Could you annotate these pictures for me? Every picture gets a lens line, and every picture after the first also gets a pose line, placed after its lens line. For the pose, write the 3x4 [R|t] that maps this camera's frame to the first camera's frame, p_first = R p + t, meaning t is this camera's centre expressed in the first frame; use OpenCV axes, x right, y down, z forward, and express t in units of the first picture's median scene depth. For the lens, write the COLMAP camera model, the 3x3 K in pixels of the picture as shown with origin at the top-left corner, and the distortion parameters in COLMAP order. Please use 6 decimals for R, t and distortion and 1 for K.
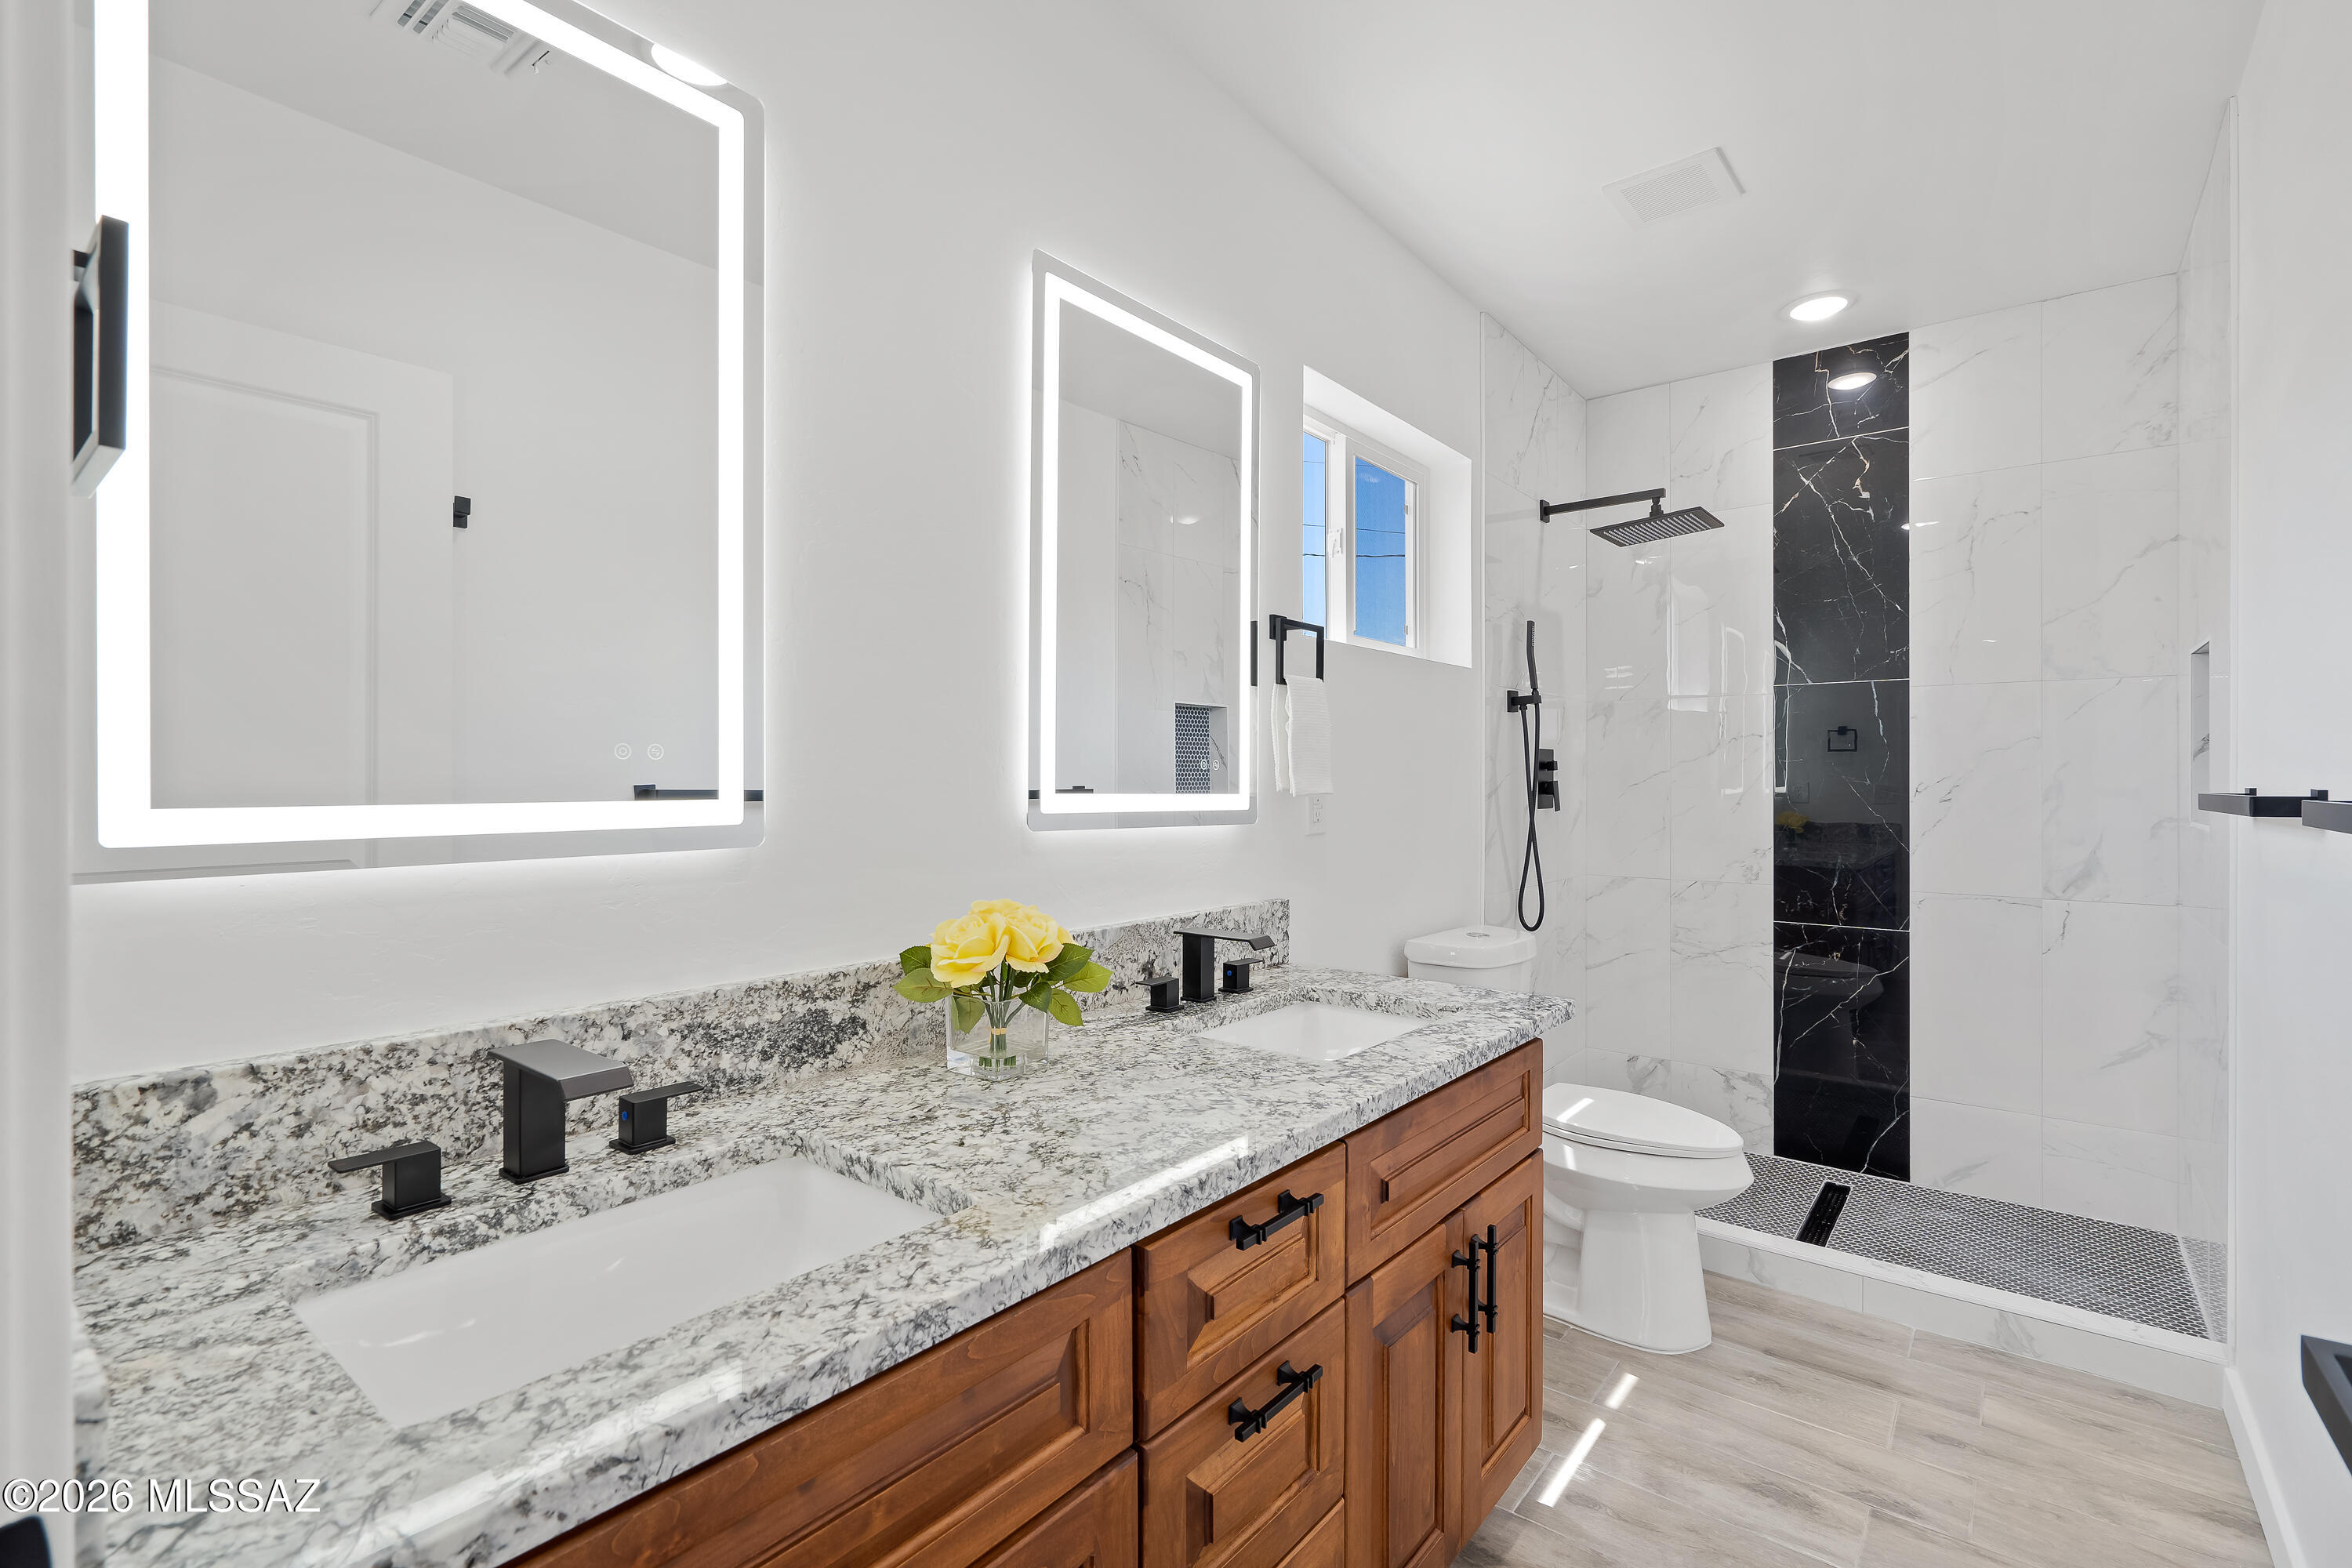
lens RADIAL K [[1077.2, 0, 1170.8], [0, 1077.2, 789.0], [0, 0, 1]] dist [-0.000270, 0.000196]
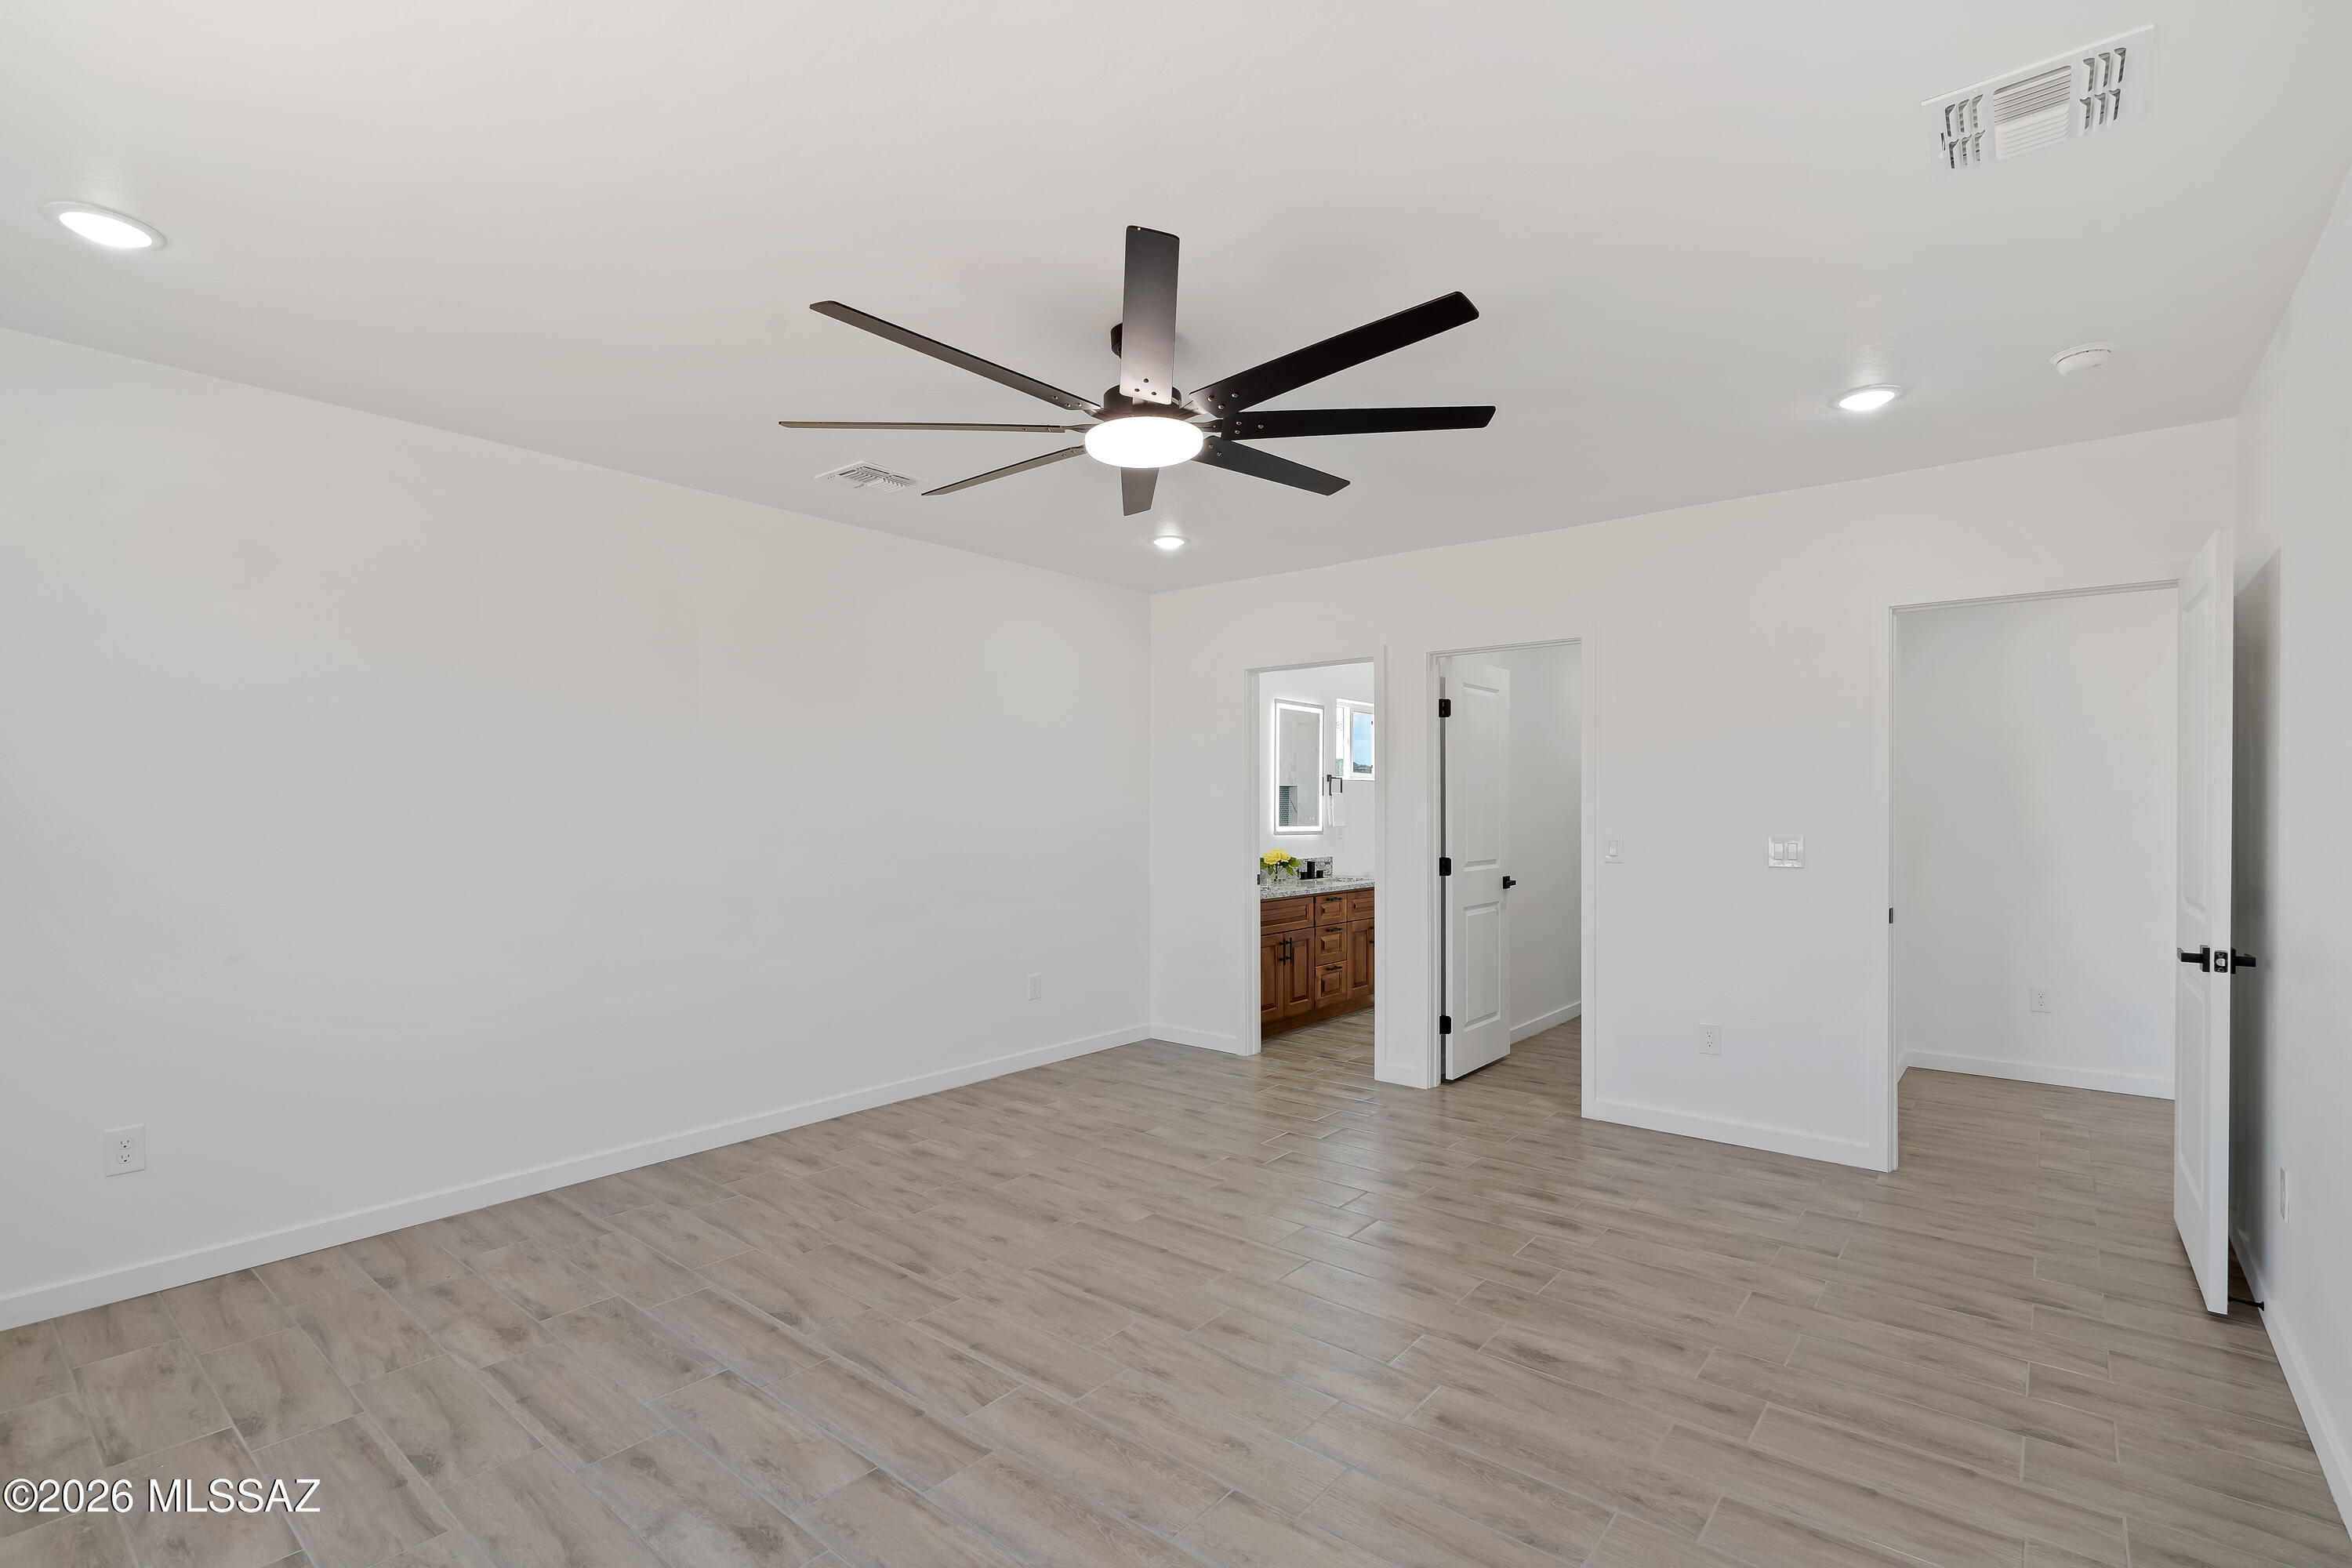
lens RADIAL K [[1077.2, 0, 1180.1], [0, 1077.2, 789.1], [0, 0, 1]] dist [-0.000270, 0.000196]
pose [[0.999966, 0.005626, -0.006050, -0.464224], [-0.005779, 0.999653, -0.025702, -0.030775], [0.005903, 0.025736, 0.999651, -3.182567]]
